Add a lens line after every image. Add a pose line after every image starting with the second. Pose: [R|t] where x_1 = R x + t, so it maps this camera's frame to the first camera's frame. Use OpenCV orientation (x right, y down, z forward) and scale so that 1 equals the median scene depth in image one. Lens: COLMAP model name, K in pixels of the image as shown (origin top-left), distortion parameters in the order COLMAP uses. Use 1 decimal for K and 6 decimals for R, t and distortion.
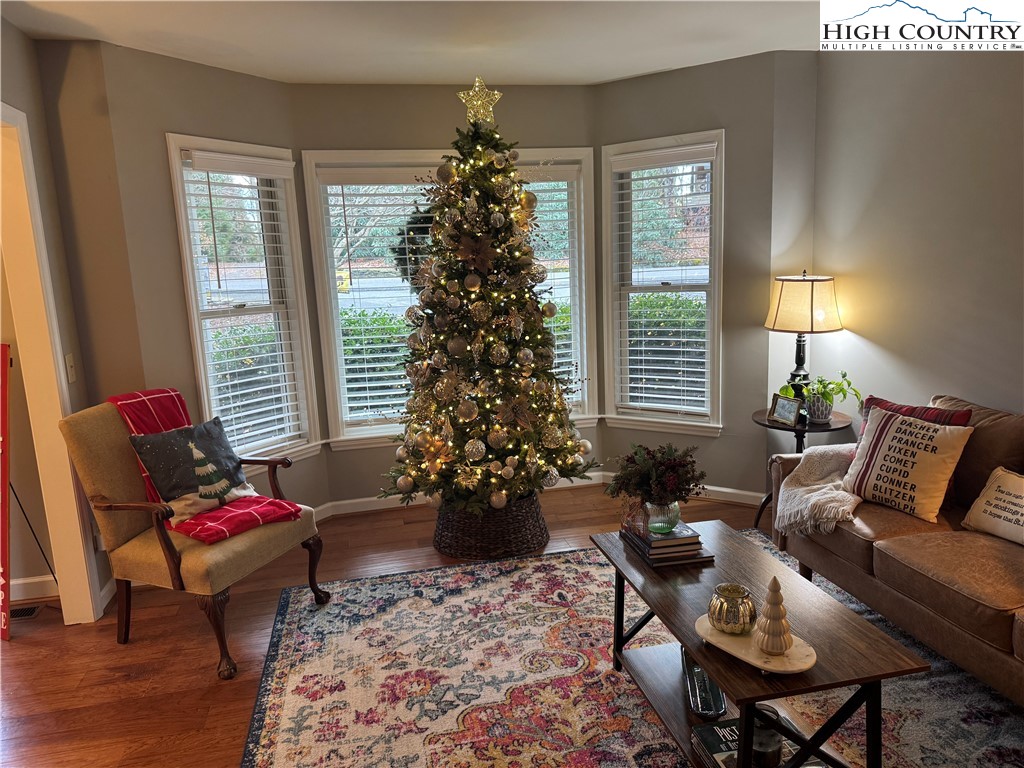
lens RADIAL K [[719.5, 0, 514.5], [0, 719.5, 383.3], [0, 0, 1]] dist [0.022517, -0.027507]
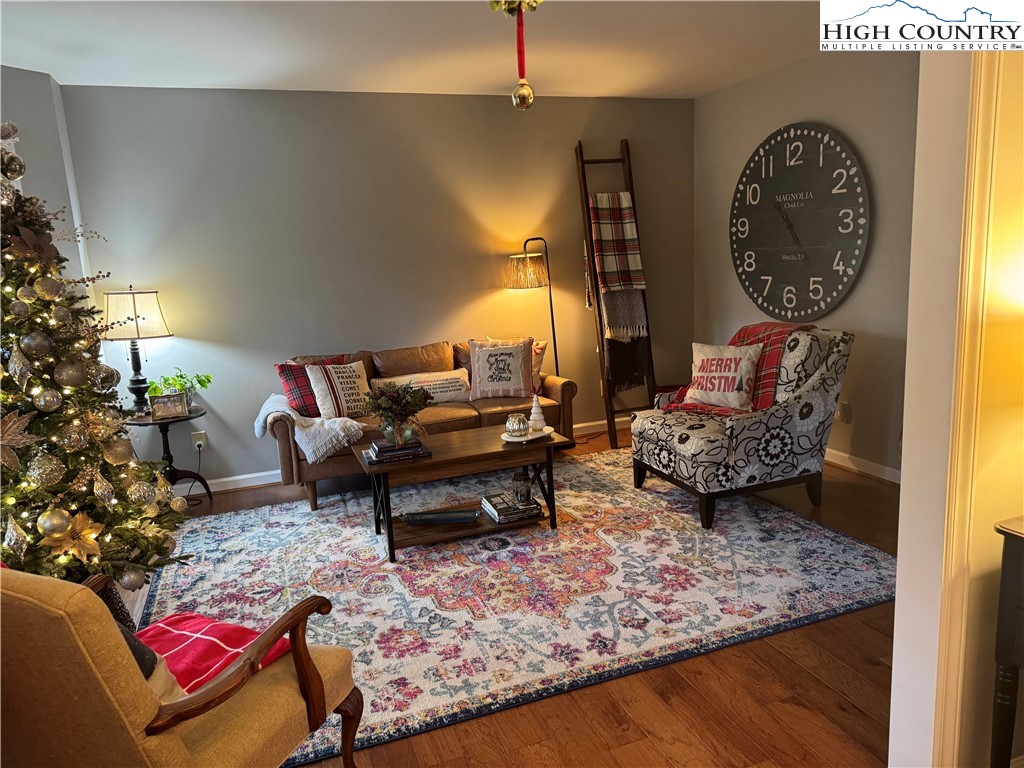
lens RADIAL K [[719.5, 0, 513.5], [0, 719.5, 384.3], [0, 0, 1]] dist [0.022517, -0.027507]
pose [[-0.130570, -0.134550, 0.982267, -0.941216], [0.240836, 0.956769, 0.163071, -0.059476], [-0.961743, 0.257857, -0.092521, 0.695465]]
